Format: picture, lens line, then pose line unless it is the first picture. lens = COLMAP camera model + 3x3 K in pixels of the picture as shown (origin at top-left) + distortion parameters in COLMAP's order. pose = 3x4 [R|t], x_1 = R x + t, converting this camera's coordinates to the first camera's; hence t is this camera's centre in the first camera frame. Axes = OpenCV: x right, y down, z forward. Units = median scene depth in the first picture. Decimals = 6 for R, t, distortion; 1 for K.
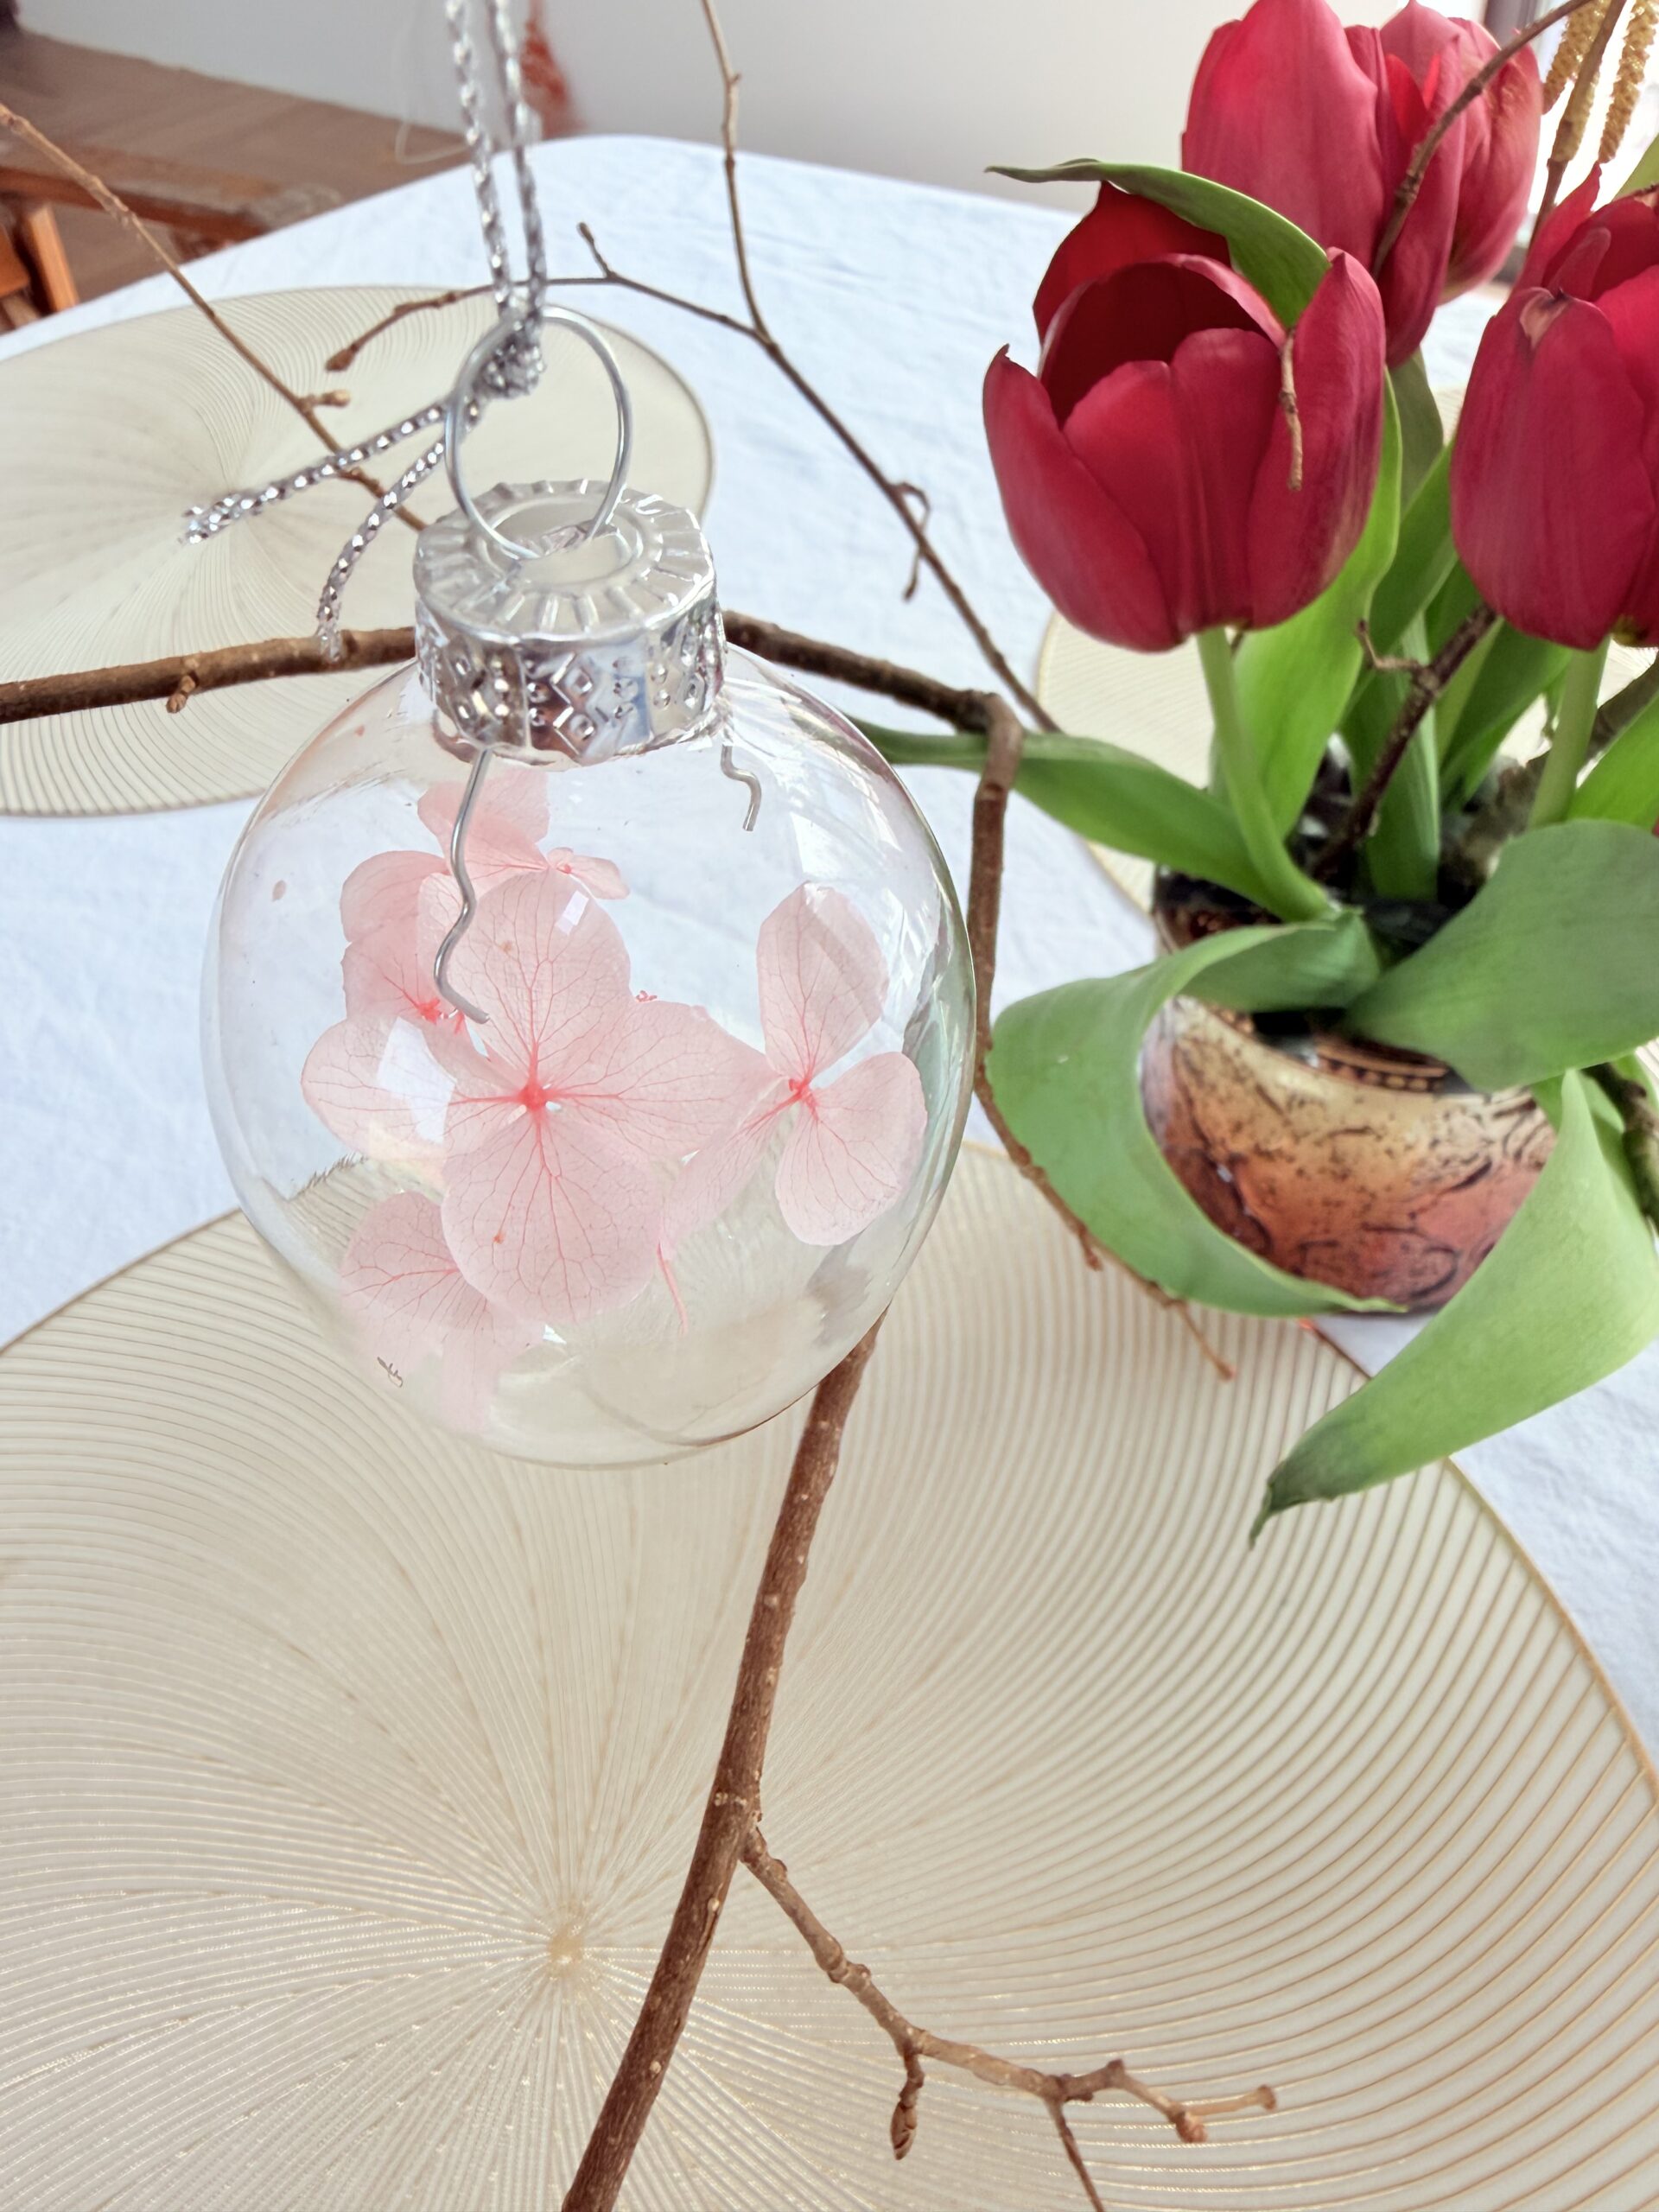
lens RADIAL K [[1536.7, 0, 825.2], [0, 1536.7, 1105.6], [0, 0, 1]] dist [0.002171, -0.001207]
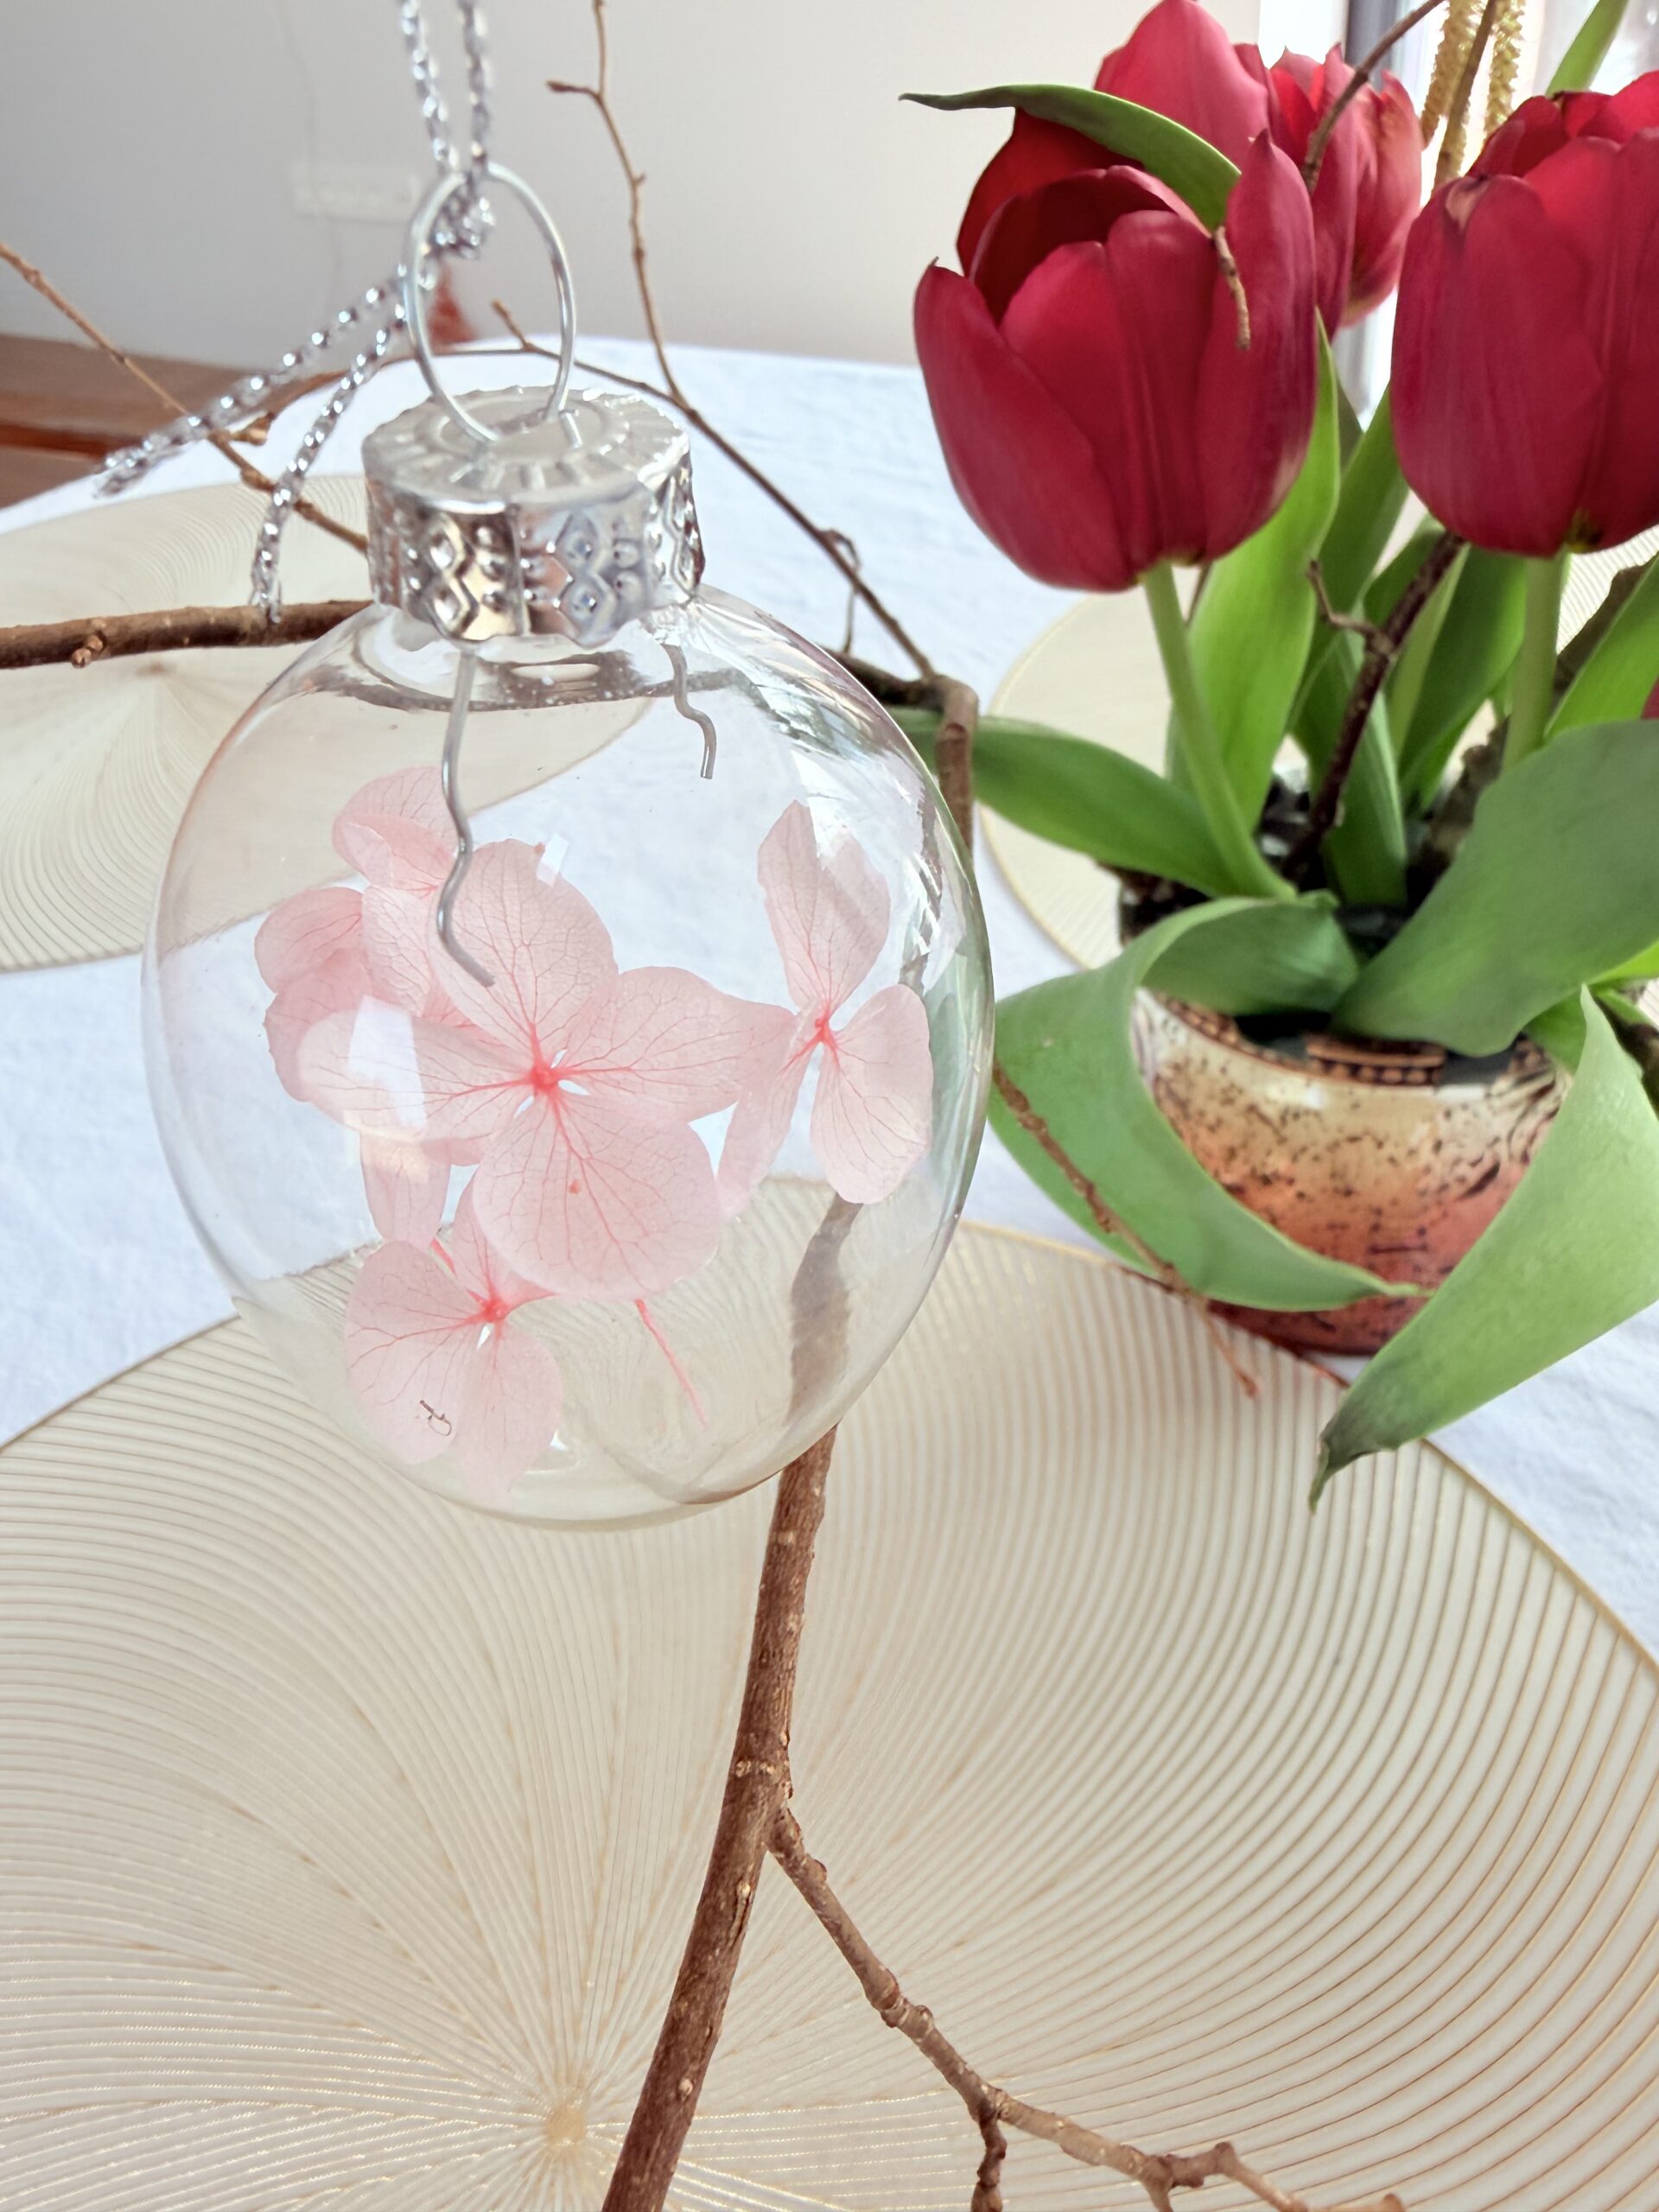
lens RADIAL K [[1555.9, 0, 832.0], [0, 1555.9, 1106.4], [0, 0, 1]] dist [0.001507, 0.000328]
pose [[0.997002, -0.067572, 0.037703, -0.013757], [0.071950, 0.988850, -0.130379, 0.104635], [-0.028472, 0.132700, 0.990747, 0.054704]]
